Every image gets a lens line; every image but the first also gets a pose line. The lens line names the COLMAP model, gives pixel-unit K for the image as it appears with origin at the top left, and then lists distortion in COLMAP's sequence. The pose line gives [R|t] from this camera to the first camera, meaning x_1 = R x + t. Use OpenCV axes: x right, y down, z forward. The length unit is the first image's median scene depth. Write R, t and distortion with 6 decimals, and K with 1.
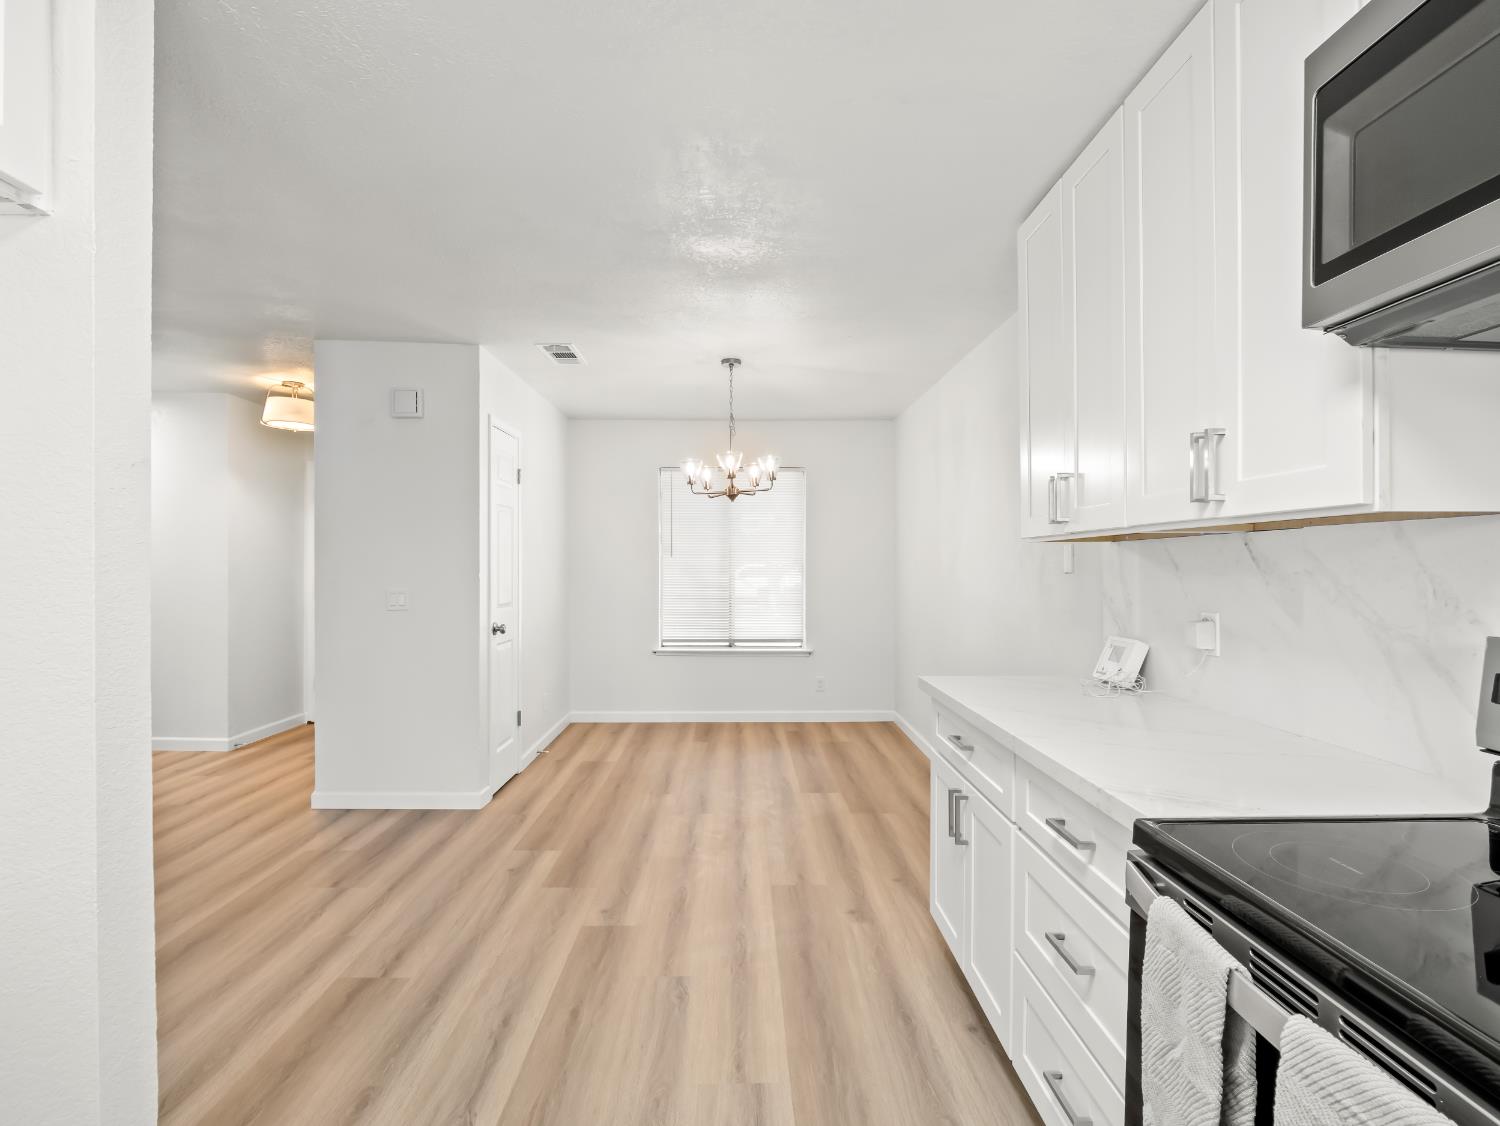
lens RADIAL K [[731.8, 0, 750.1], [0, 731.8, 563.2], [0, 0, 1]] dist [-0.001900, -0.000666]
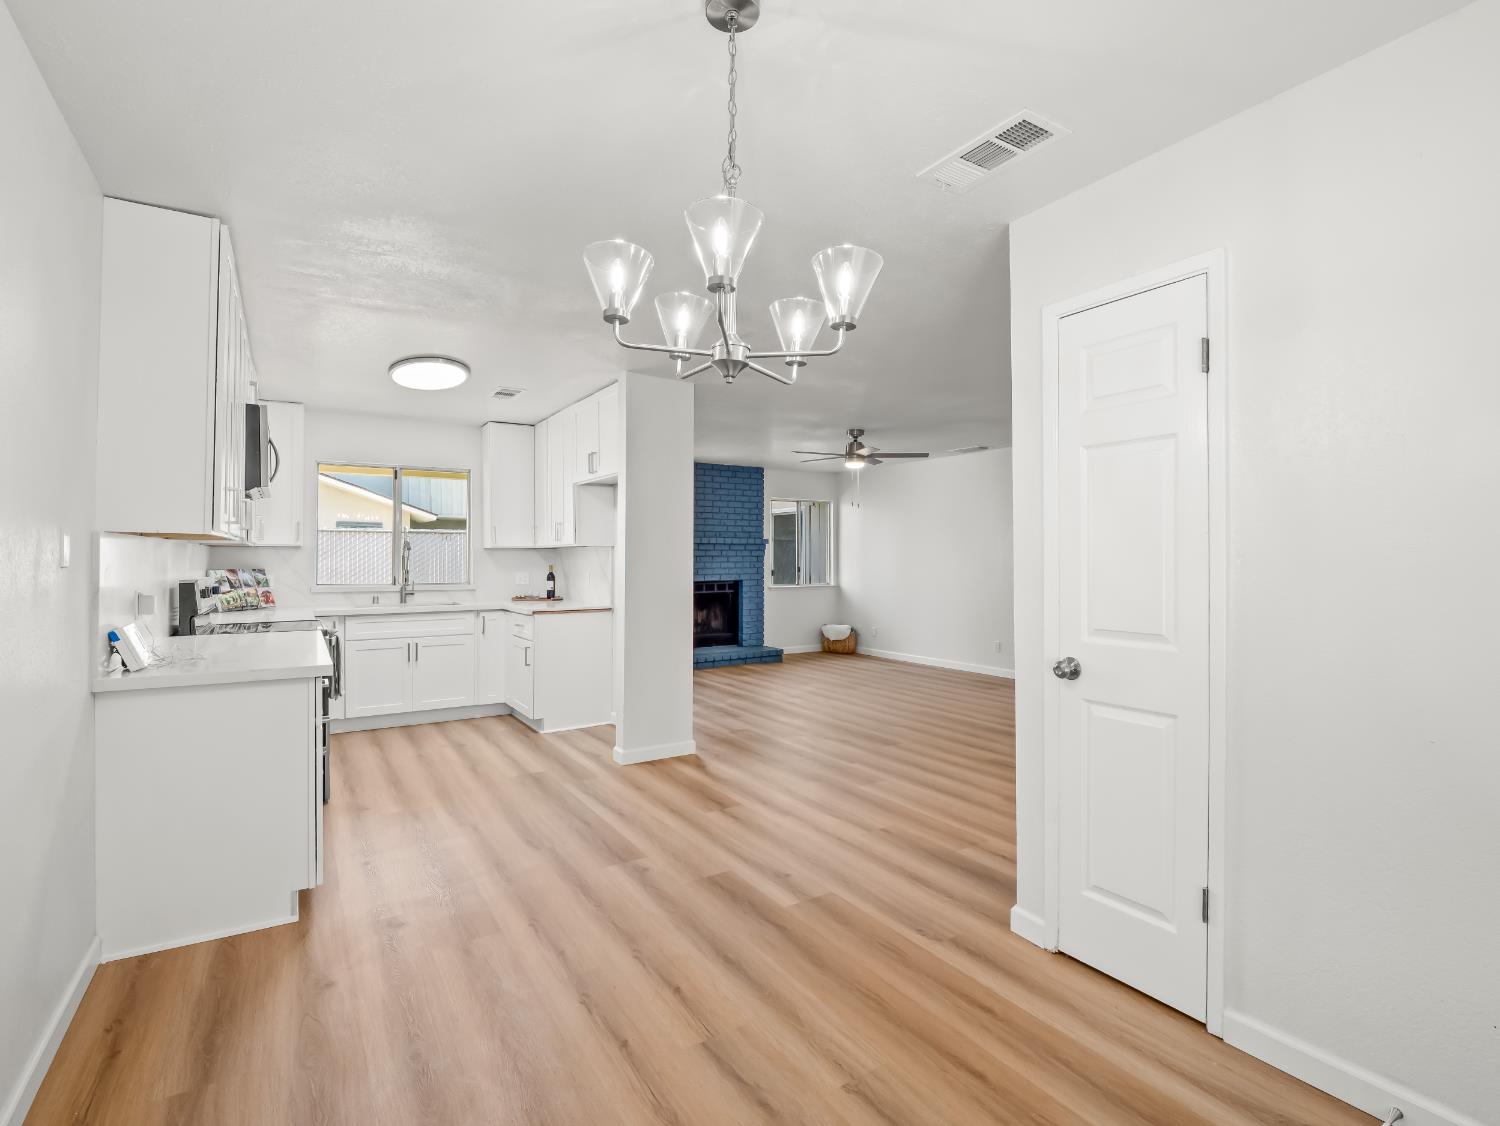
lens RADIAL K [[731.8, 0, 765.9], [0, 731.8, 563.4], [0, 0, 1]] dist [-0.001900, -0.000666]
pose [[-0.844658, 0.004107, -0.535291, 0.249691], [-0.000454, 0.999965, 0.008390, -0.002126], [0.535307, 0.007330, -0.844626, 2.091687]]
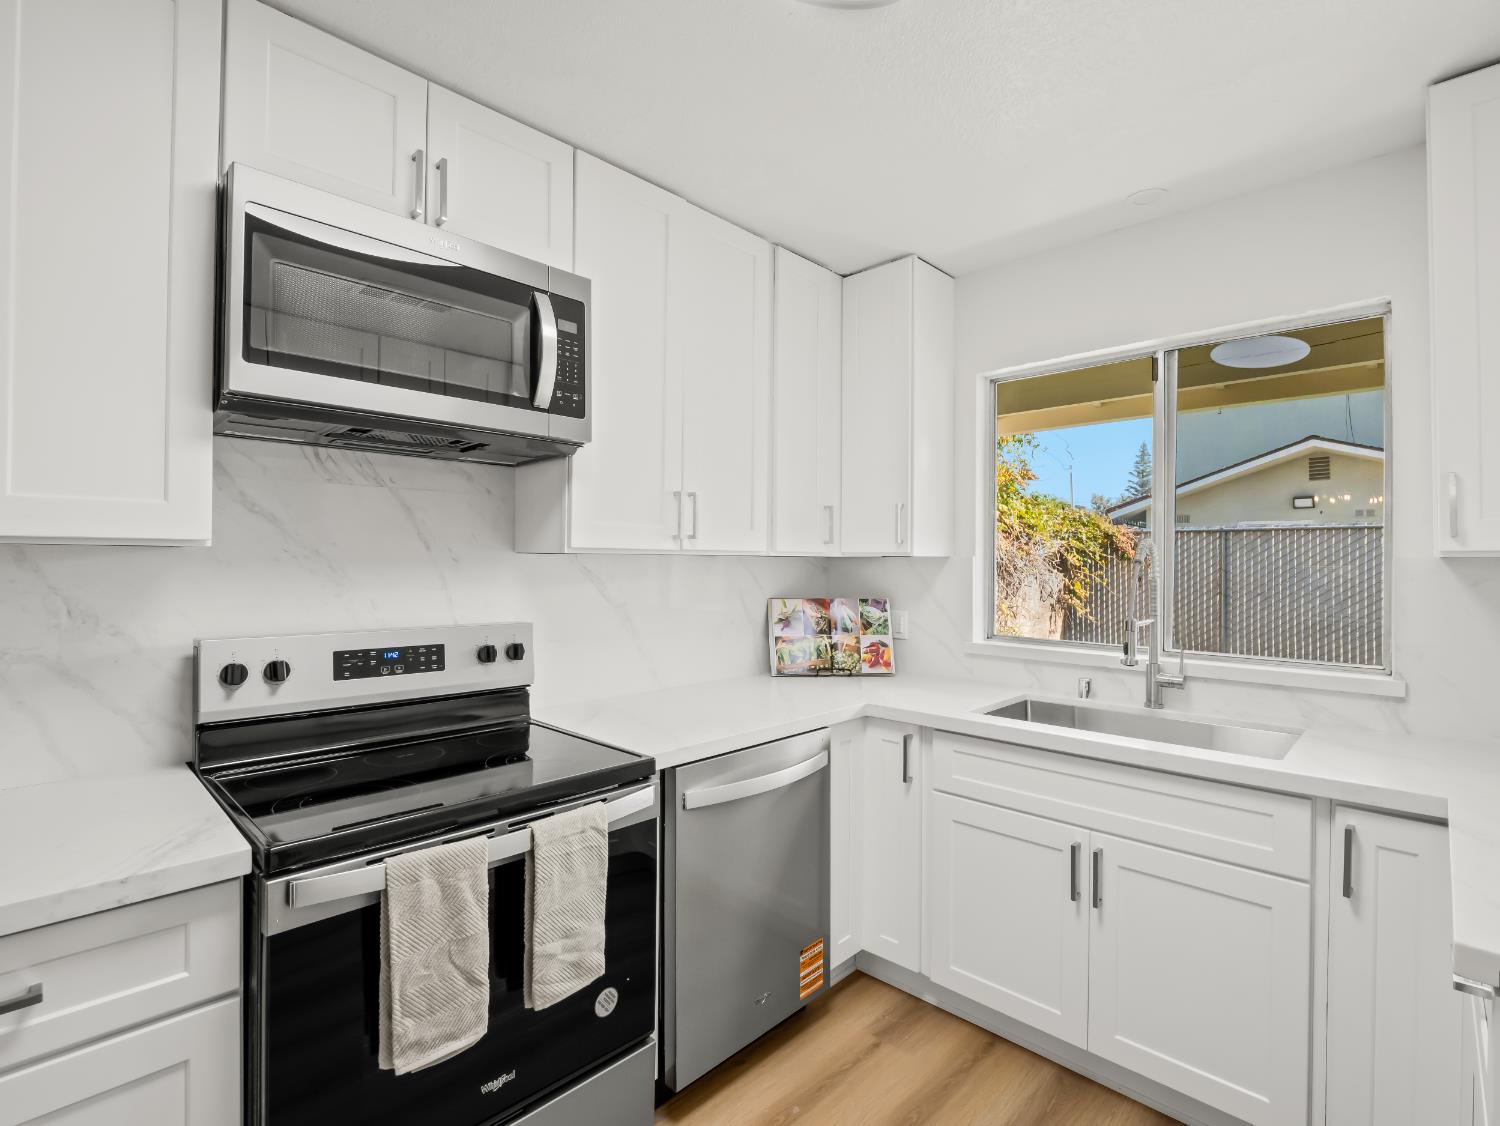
lens RADIAL K [[731.8, 0, 748.8], [0, 731.8, 558.8], [0, 0, 1]] dist [-0.001900, -0.000666]
pose [[-0.700198, -0.003486, 0.713940, -0.275103], [-0.007789, 0.999966, -0.002756, -0.022482], [-0.713906, -0.007491, -0.700201, 0.515697]]
